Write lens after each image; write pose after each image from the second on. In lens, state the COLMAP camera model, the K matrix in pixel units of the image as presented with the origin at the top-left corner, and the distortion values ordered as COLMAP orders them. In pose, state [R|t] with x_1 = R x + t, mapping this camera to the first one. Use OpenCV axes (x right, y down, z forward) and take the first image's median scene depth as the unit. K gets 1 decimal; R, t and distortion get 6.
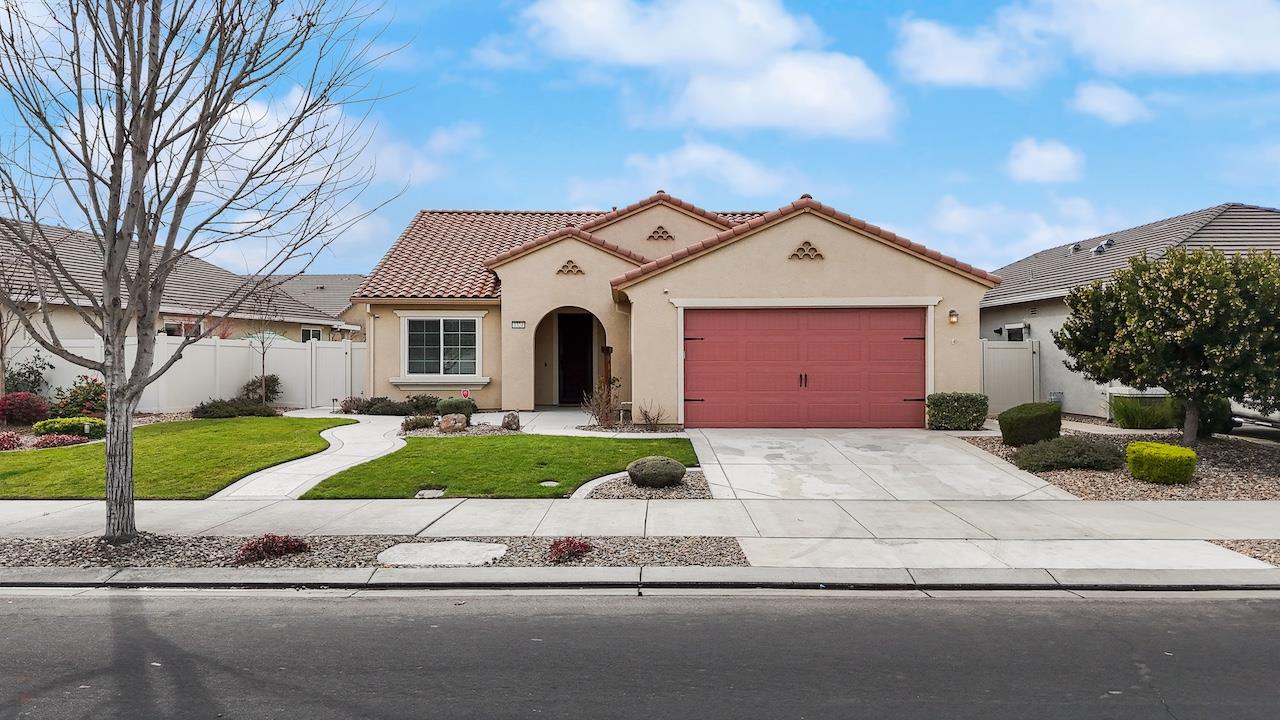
lens RADIAL K [[932.2, 0, 664.8], [0, 932.2, 358.3], [0, 0, 1]] dist [0.040021, -0.001951]
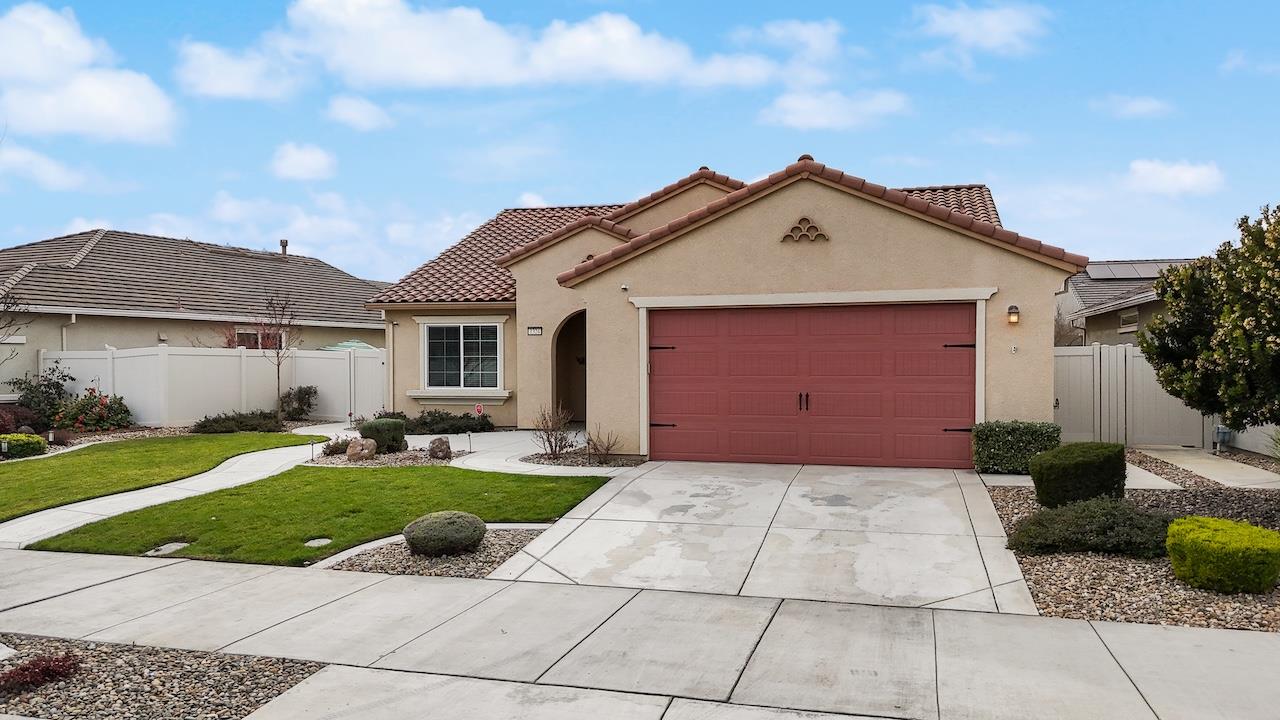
lens RADIAL K [[951.4, 0, 664.0], [0, 951.4, 373.1], [0, 0, 1]] dist [0.042964, -0.050336]
pose [[0.961573, 0.002427, -0.274537, 0.250209], [0.000797, 0.999932, 0.011633, -0.008815], [0.274547, -0.011405, 0.961506, 0.224688]]
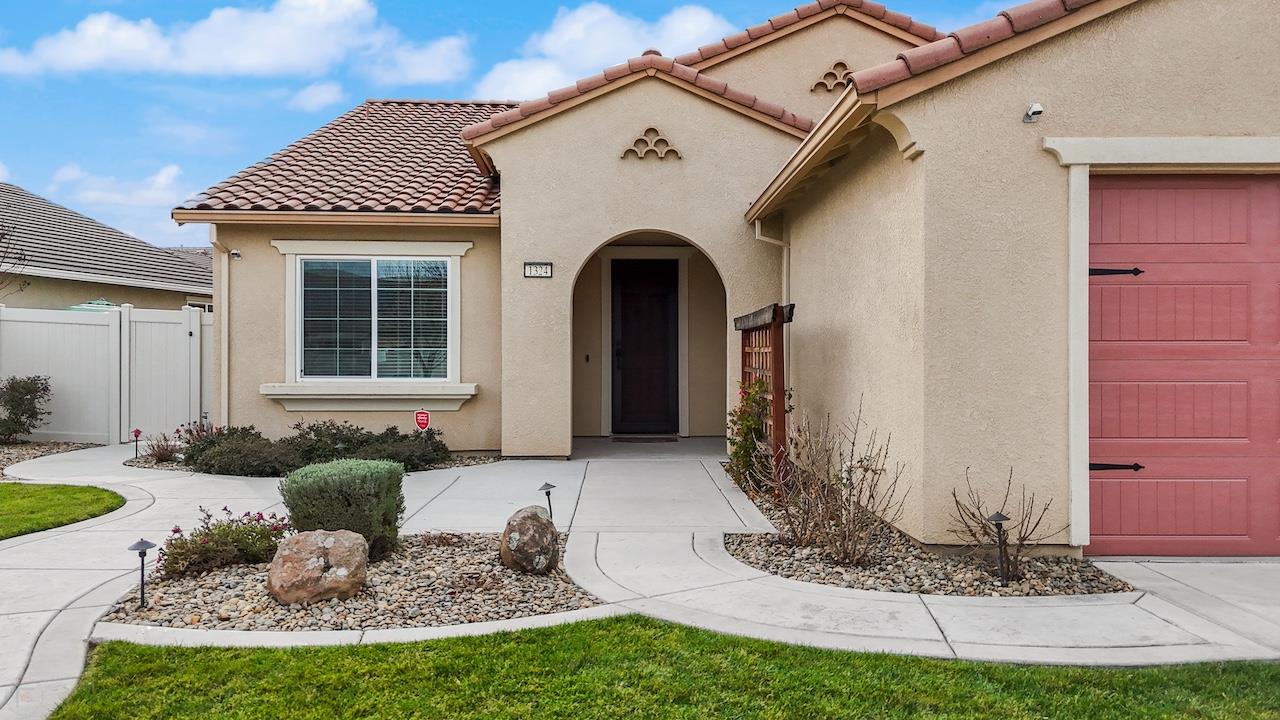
lens RADIAL K [[940.7, 0, 640.0], [0, 940.7, 360.0], [0, 0, 1]] dist [0.041982, -0.002870]
pose [[0.999685, 0.003373, -0.024888, -0.118142], [-0.003339, 0.999993, 0.001431, 0.009113], [0.024892, -0.001348, 0.999689, 0.670556]]
